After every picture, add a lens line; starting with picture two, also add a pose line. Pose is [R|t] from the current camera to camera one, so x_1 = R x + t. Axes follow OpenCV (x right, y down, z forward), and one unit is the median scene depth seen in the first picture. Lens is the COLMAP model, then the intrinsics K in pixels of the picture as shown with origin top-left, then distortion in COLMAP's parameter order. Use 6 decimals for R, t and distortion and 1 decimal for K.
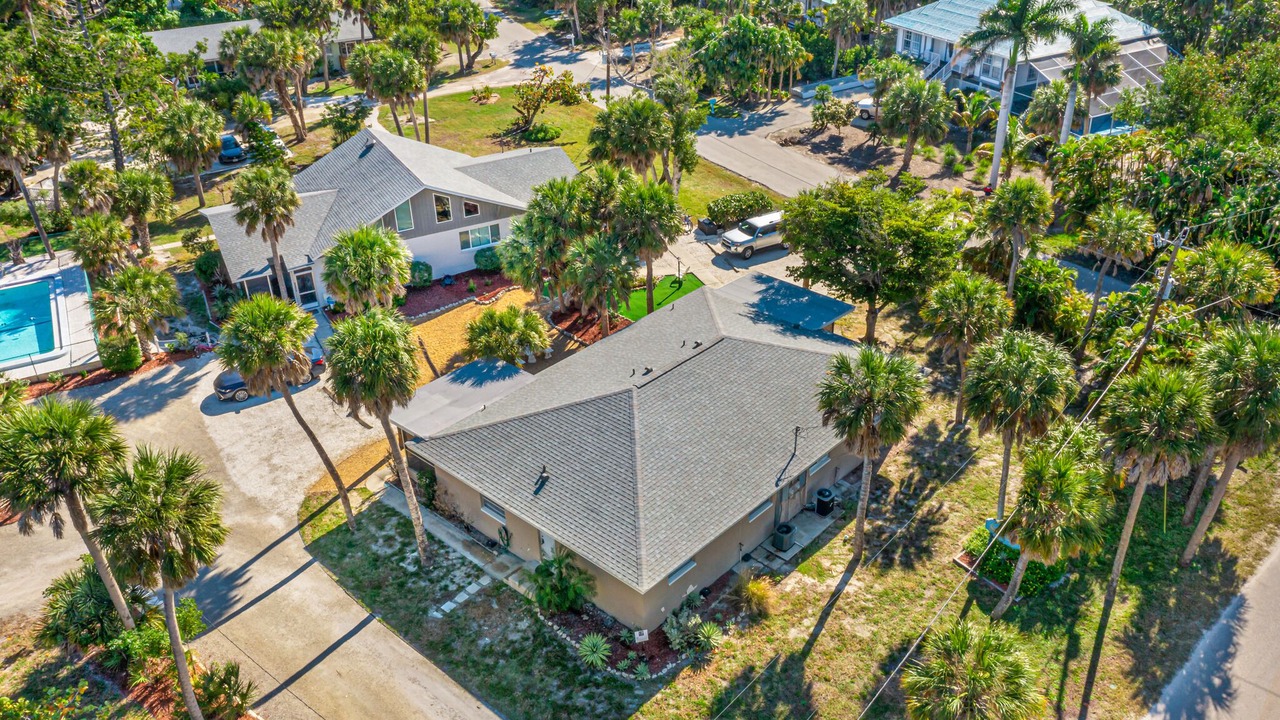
lens RADIAL K [[1053.3, 0, 651.5], [0, 1053.3, 363.3], [0, 0, 1]] dist [-0.004185, -0.002376]
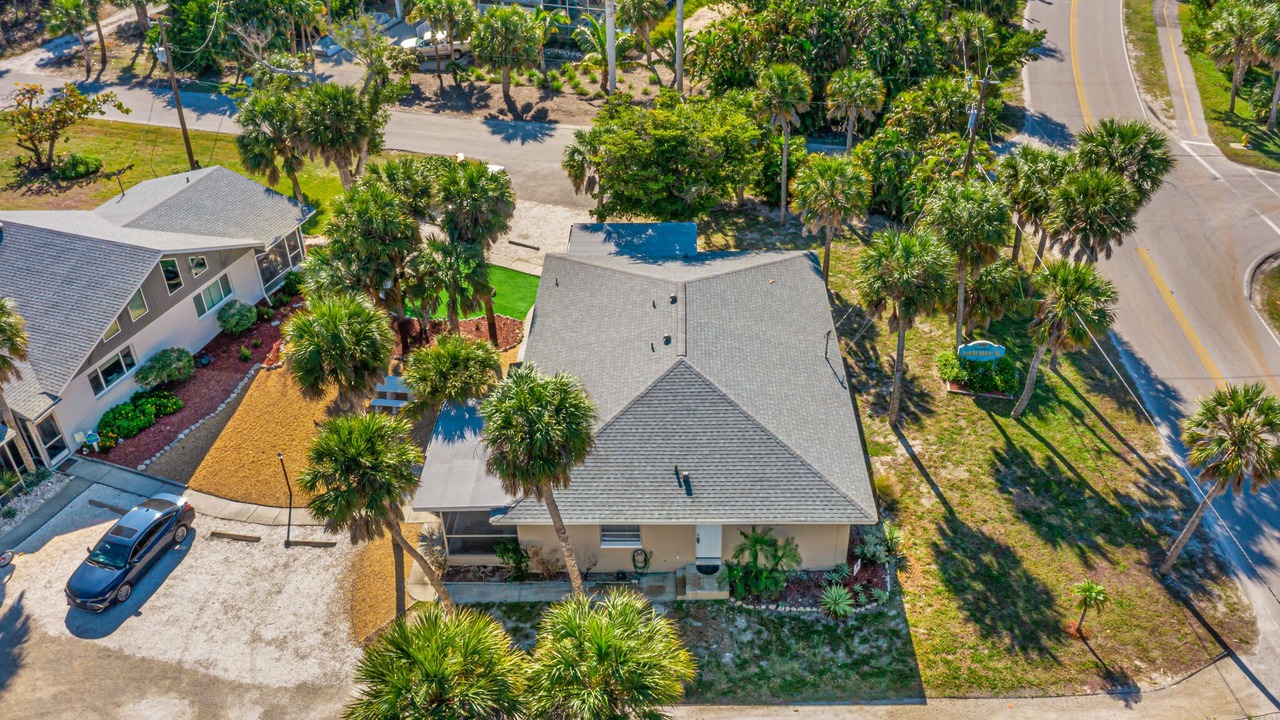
lens RADIAL K [[1053.3, 0, 651.5], [0, 1053.3, 363.3], [0, 0, 1]] dist [-0.004185, -0.002376]
pose [[0.748536, -0.372430, 0.548626, -0.593949], [0.337759, 0.926142, 0.167870, -0.149347], [-0.570625, 0.059647, 0.819042, 0.246415]]
